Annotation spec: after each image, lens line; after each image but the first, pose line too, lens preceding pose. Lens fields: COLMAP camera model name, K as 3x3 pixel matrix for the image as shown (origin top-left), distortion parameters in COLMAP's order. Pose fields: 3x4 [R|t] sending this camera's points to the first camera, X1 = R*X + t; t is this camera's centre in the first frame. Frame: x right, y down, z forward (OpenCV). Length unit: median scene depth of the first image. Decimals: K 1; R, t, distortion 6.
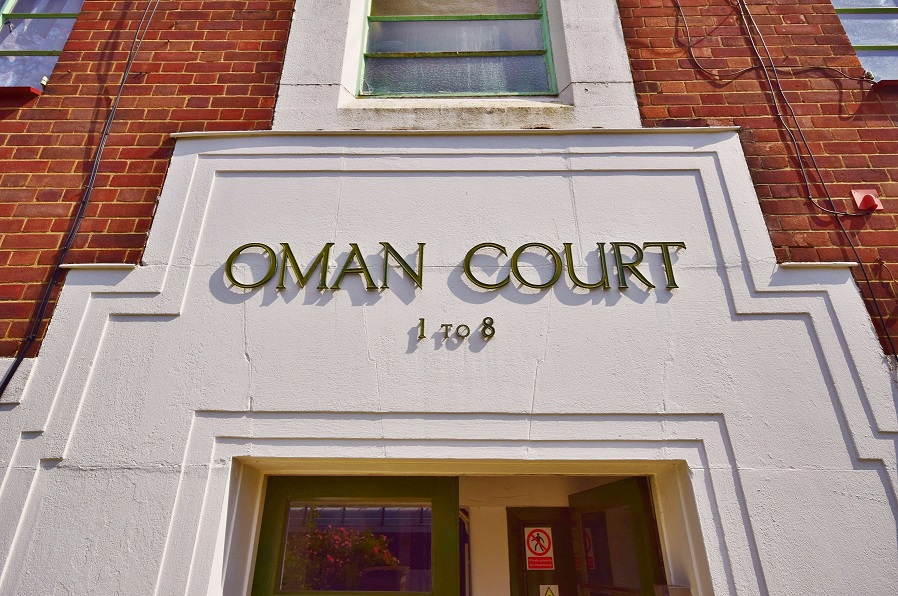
lens RADIAL K [[514.9, 0, 450.8], [0, 514.9, 300.0], [0, 0, 1]] dist [0.007886, 0.002960]
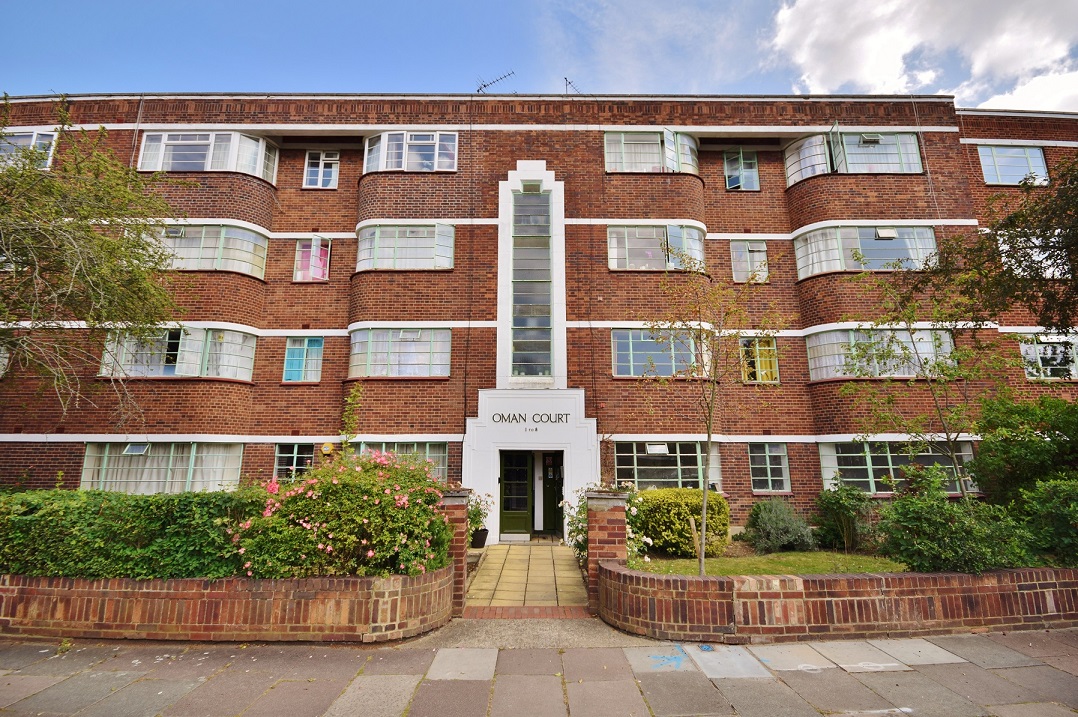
lens RADIAL K [[476.5, 0, 536.3], [0, 476.5, 356.3], [0, 0, 1]] dist [-0.005704, -0.001095]
pose [[0.999817, 0.001551, 0.019062, -0.043270], [-0.005864, 0.973549, 0.228401, -1.976980], [-0.018204, -0.228471, 0.973380, -4.125082]]
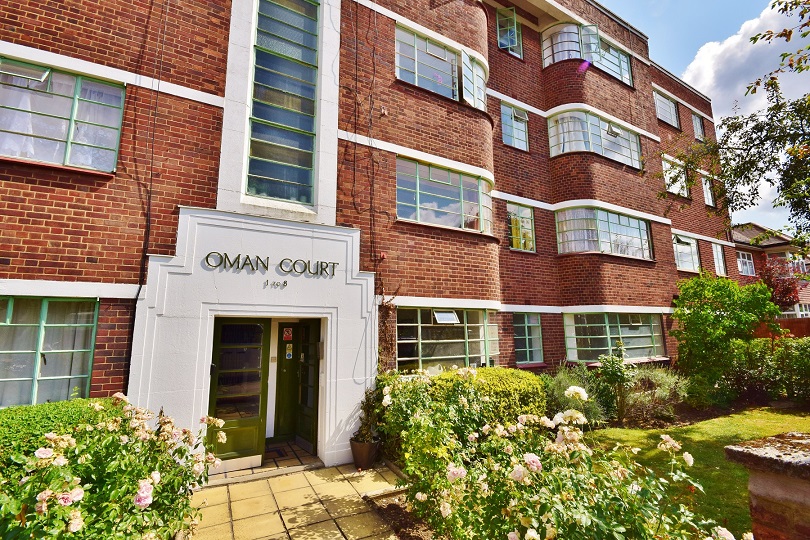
lens RADIAL K [[358.0, 0, 405.0], [0, 358.0, 271.4], [0, 0, 1]] dist [-0.005704, -0.001095]
pose [[0.868150, 0.071092, 0.491184, -0.441712], [-0.206625, 0.951611, 0.227469, -0.771131], [-0.451245, -0.298968, 0.840831, -1.529271]]
